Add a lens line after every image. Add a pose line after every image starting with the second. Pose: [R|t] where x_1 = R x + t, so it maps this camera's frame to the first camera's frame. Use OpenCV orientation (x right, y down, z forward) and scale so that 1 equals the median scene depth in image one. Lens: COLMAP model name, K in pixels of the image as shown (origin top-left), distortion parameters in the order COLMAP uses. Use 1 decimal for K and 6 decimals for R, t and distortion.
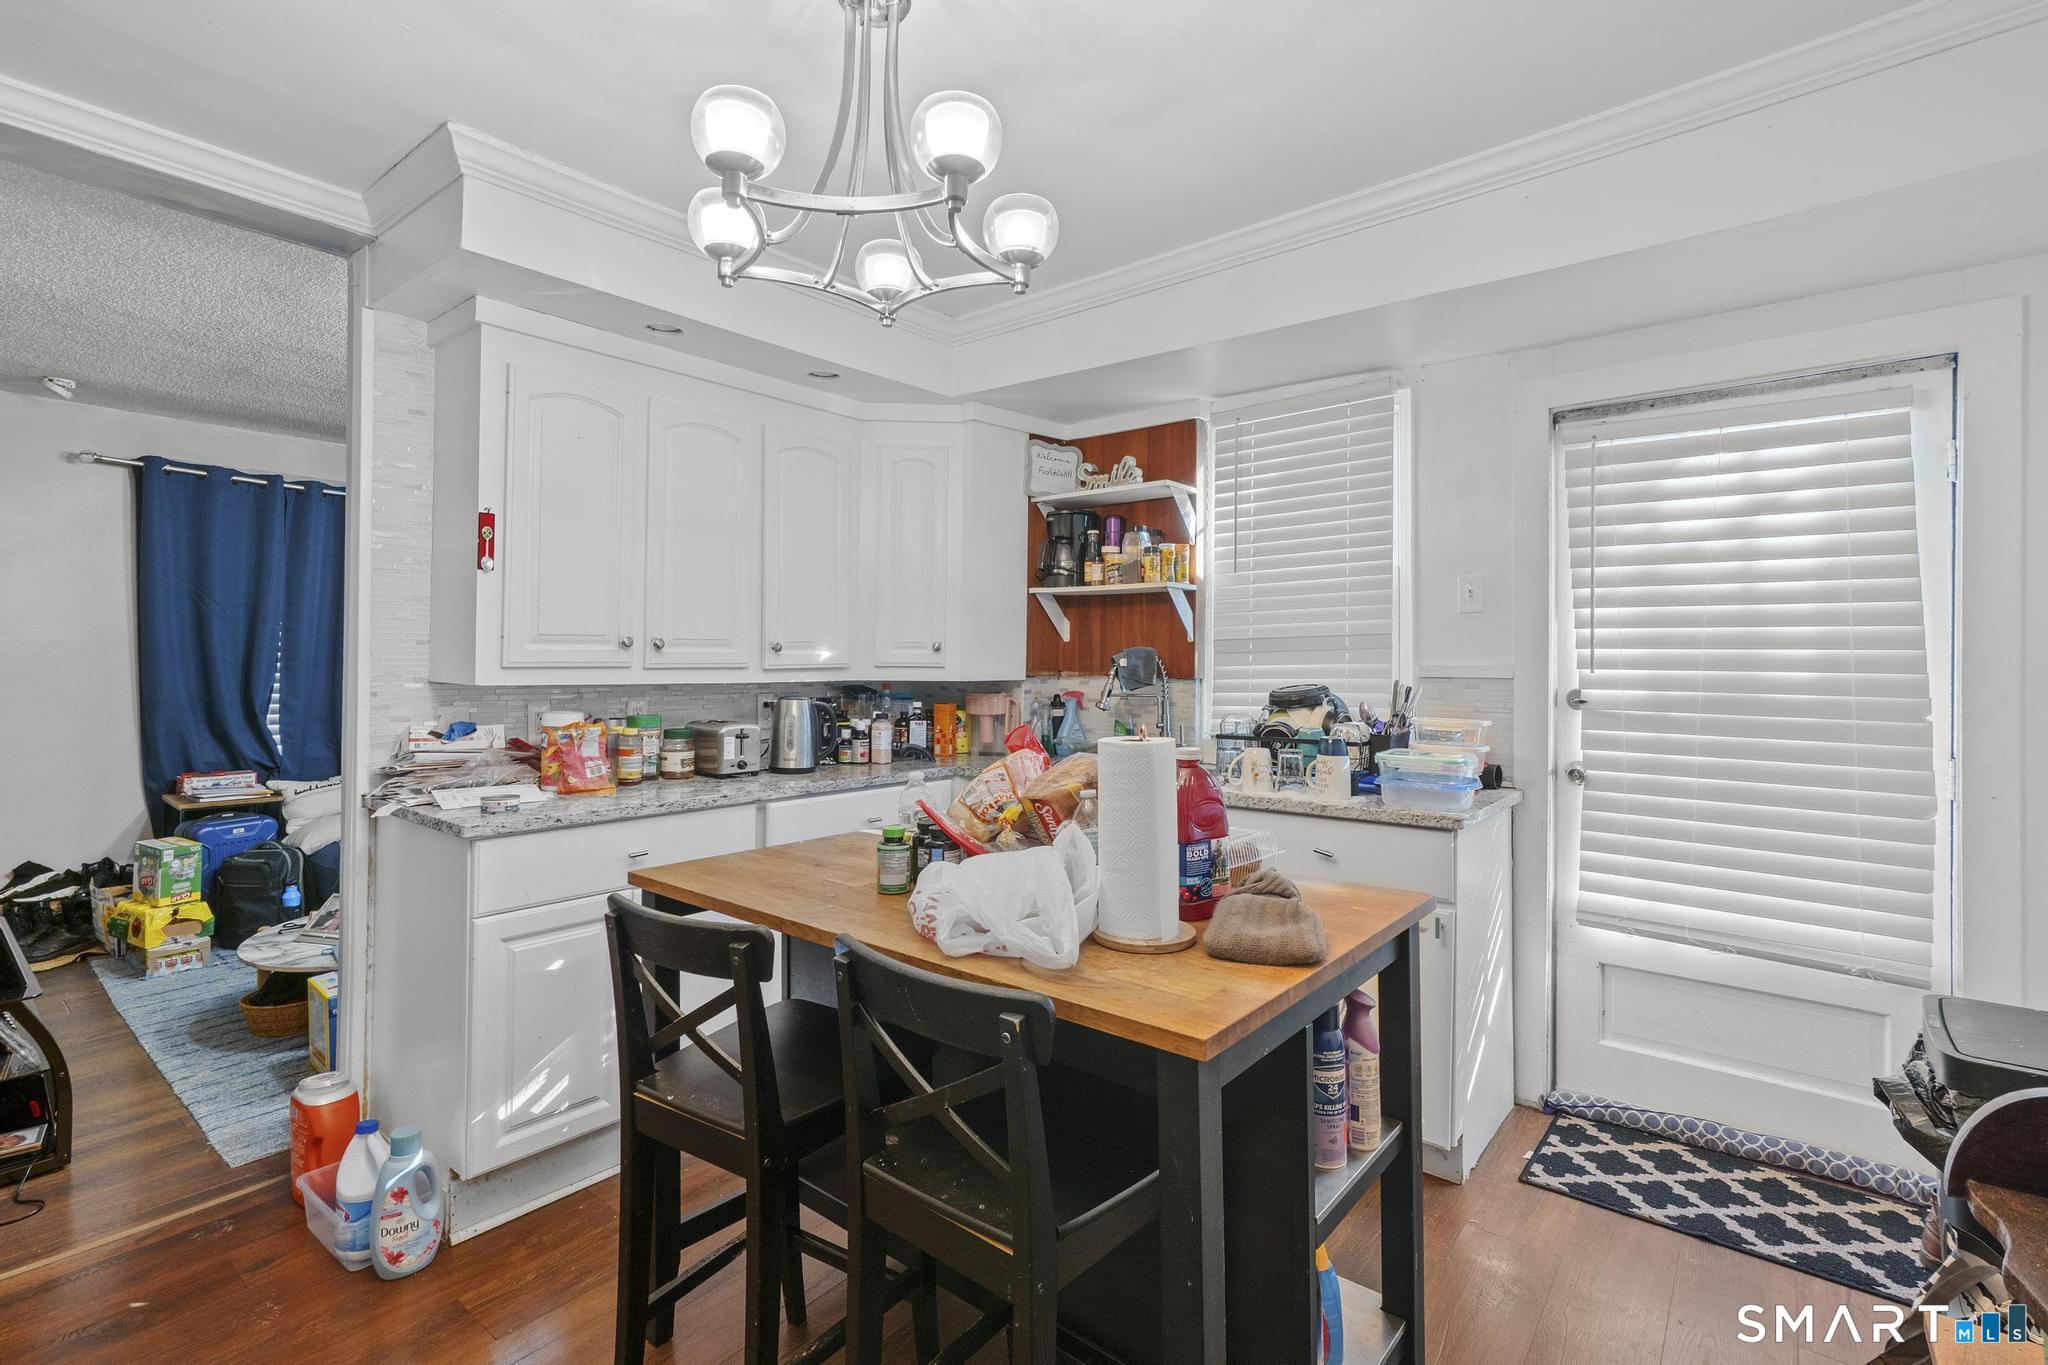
lens RADIAL K [[937.4, 0, 1035.2], [0, 937.4, 620.0], [0, 0, 1]] dist [-0.001433, 0.001533]
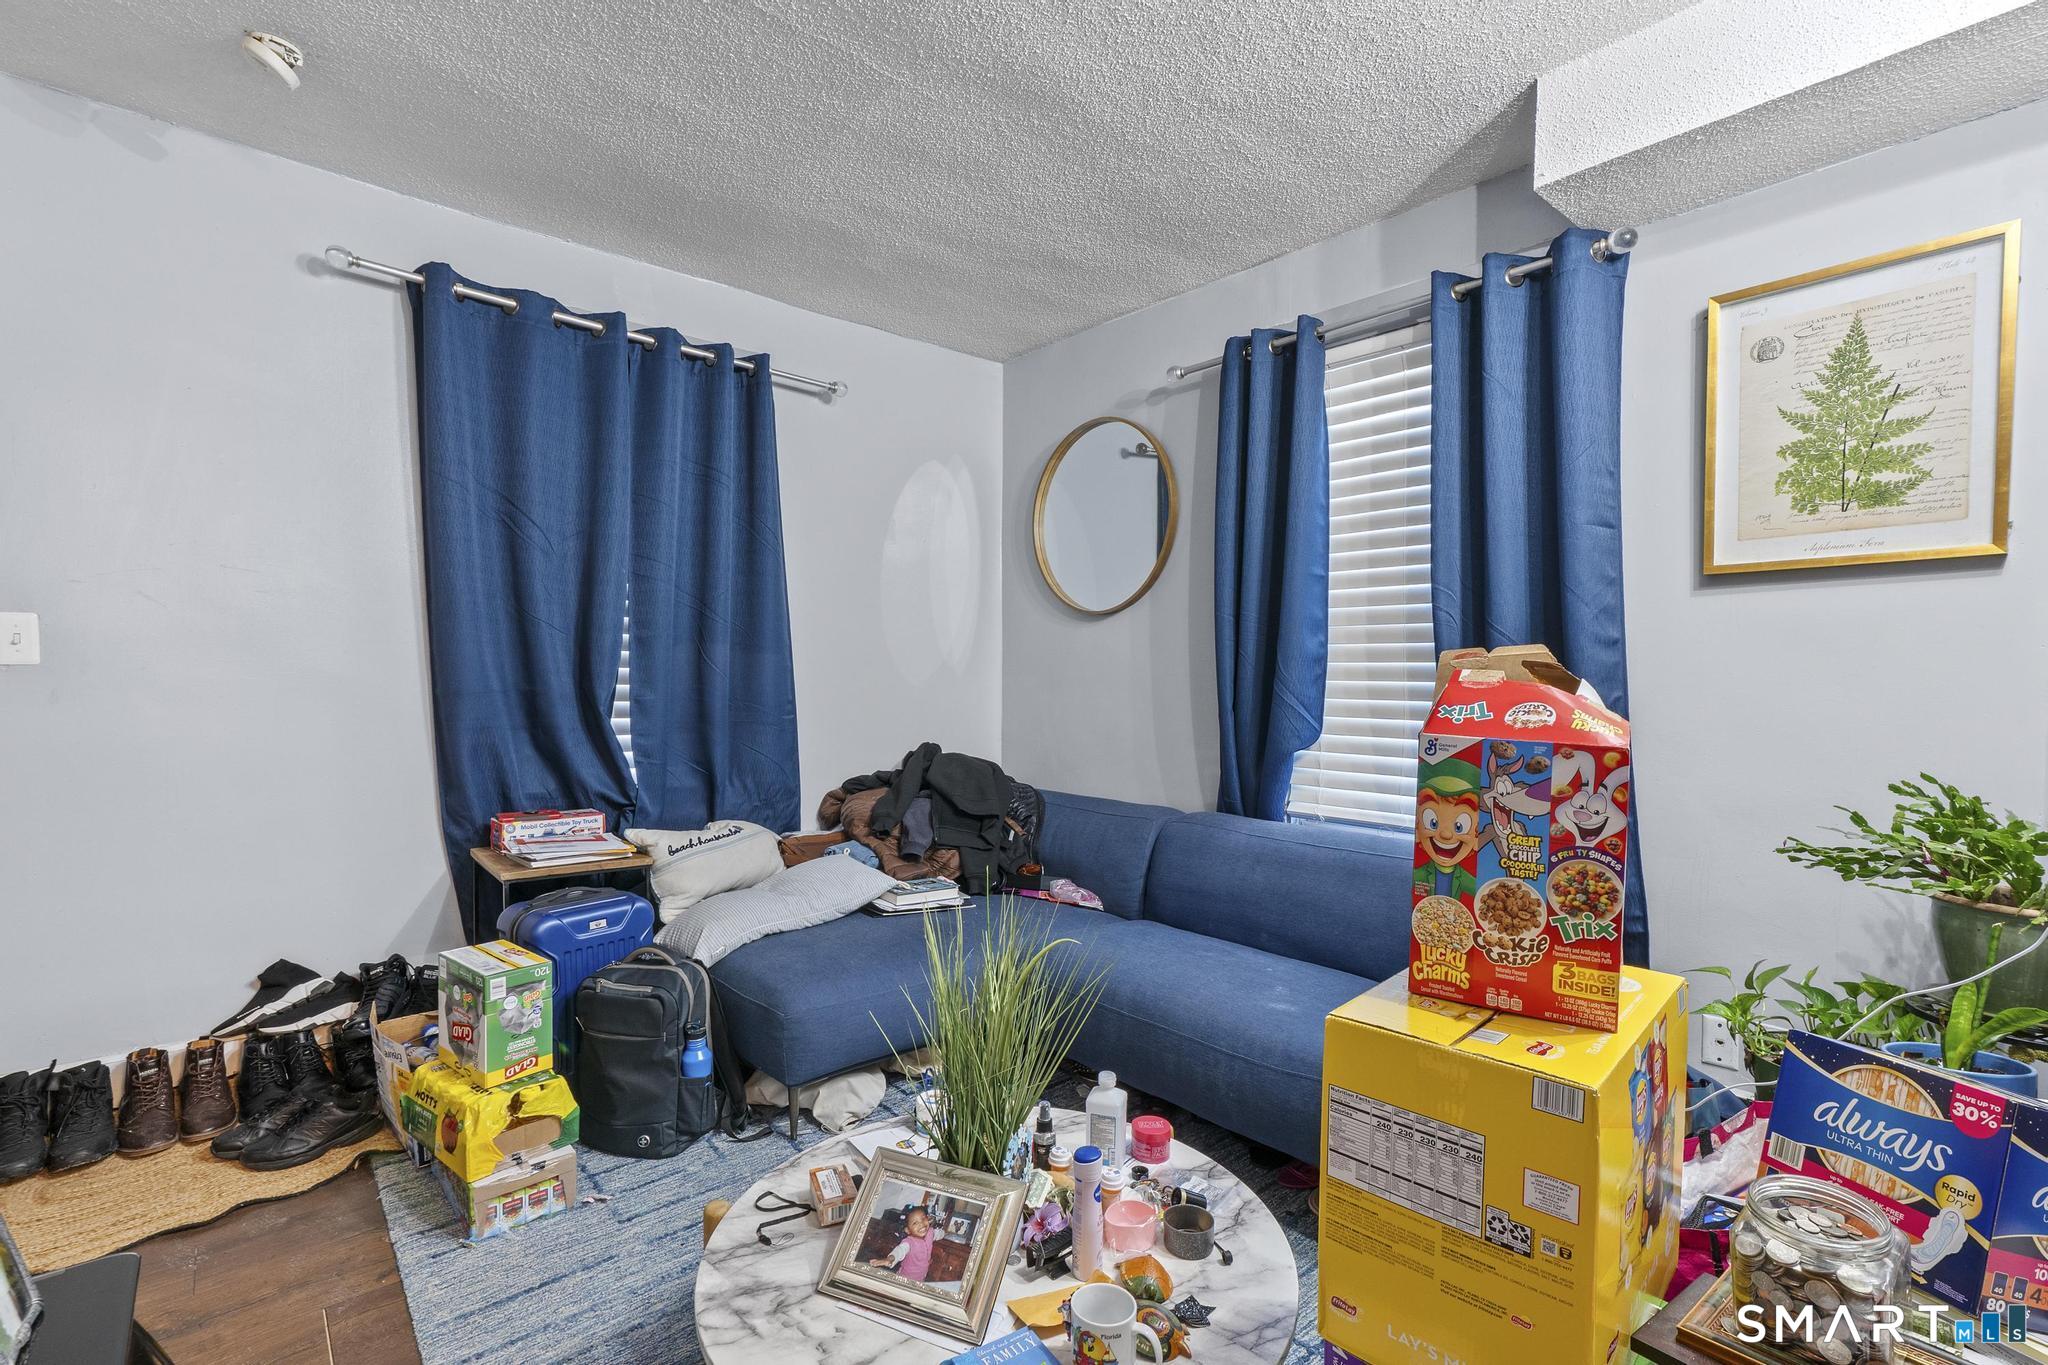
lens RADIAL K [[937.4, 0, 1021.3], [0, 937.4, 686.0], [0, 0, 1]] dist [-0.001433, 0.001533]
pose [[0.982018, -0.000841, -0.188783, -0.476498], [0.009395, 0.998969, 0.044422, 0.059911], [0.188551, -0.045397, 0.981014, 0.487691]]
